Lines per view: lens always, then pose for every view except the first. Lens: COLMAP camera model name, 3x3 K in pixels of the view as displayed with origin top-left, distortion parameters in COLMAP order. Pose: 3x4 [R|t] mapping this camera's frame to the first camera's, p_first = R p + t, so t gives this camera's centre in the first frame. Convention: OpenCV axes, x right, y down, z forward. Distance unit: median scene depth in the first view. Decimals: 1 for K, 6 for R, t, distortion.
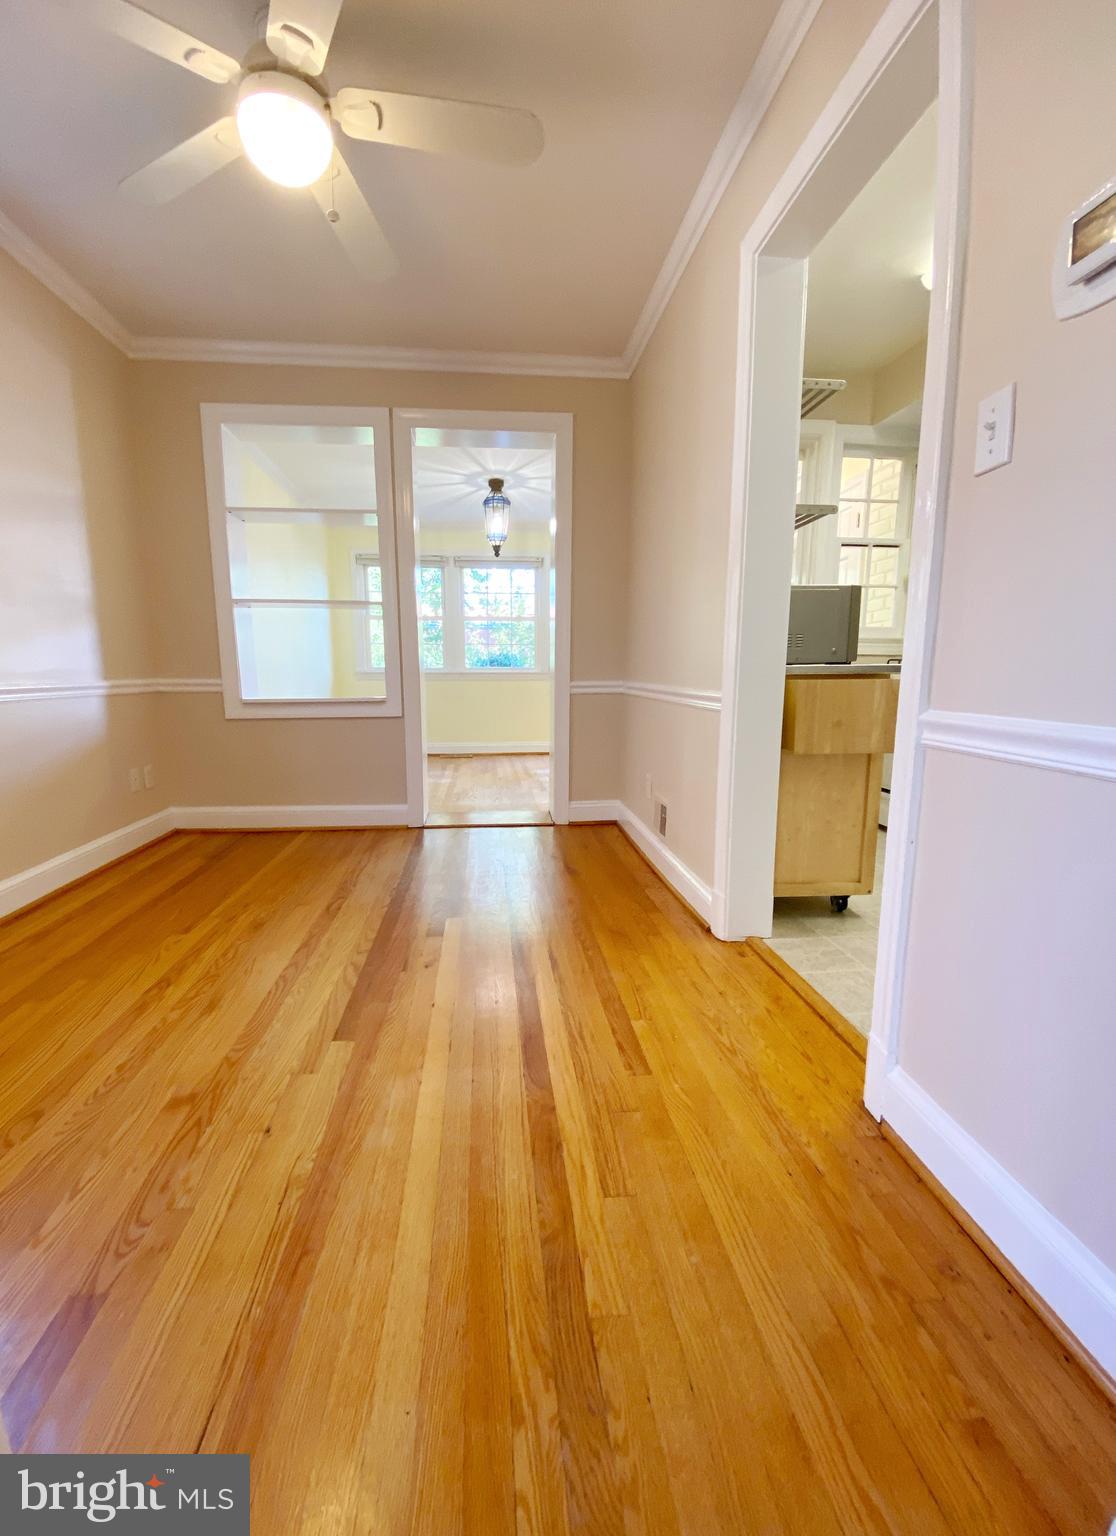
lens RADIAL K [[622.5, 0, 558.0], [0, 622.5, 768.0], [0, 0, 1]] dist [-0.000591, -0.000046]
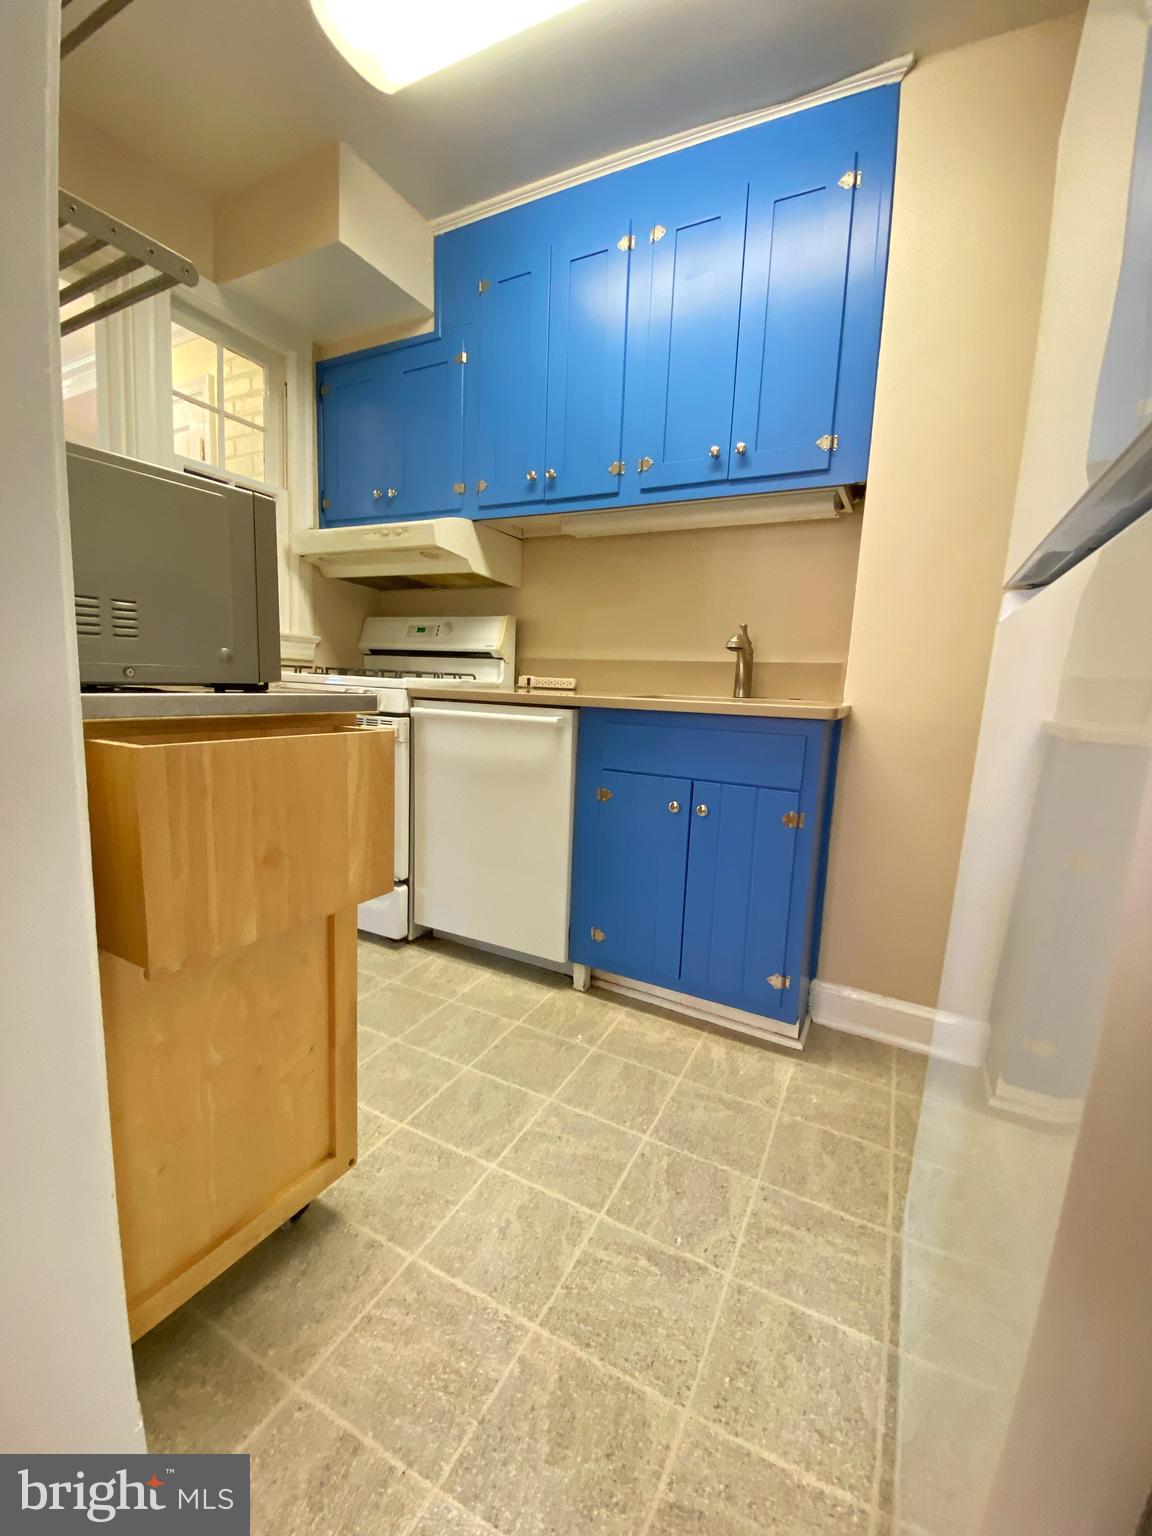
lens RADIAL K [[634.7, 0, 571.9], [0, 634.7, 777.1], [0, 0, 1]] dist [0.001187, -0.000489]
pose [[0.565548, -0.097215, 0.818965, 0.209337], [0.074503, 0.994990, 0.066661, -0.114603], [-0.821343, 0.023315, 0.569958, 0.544528]]
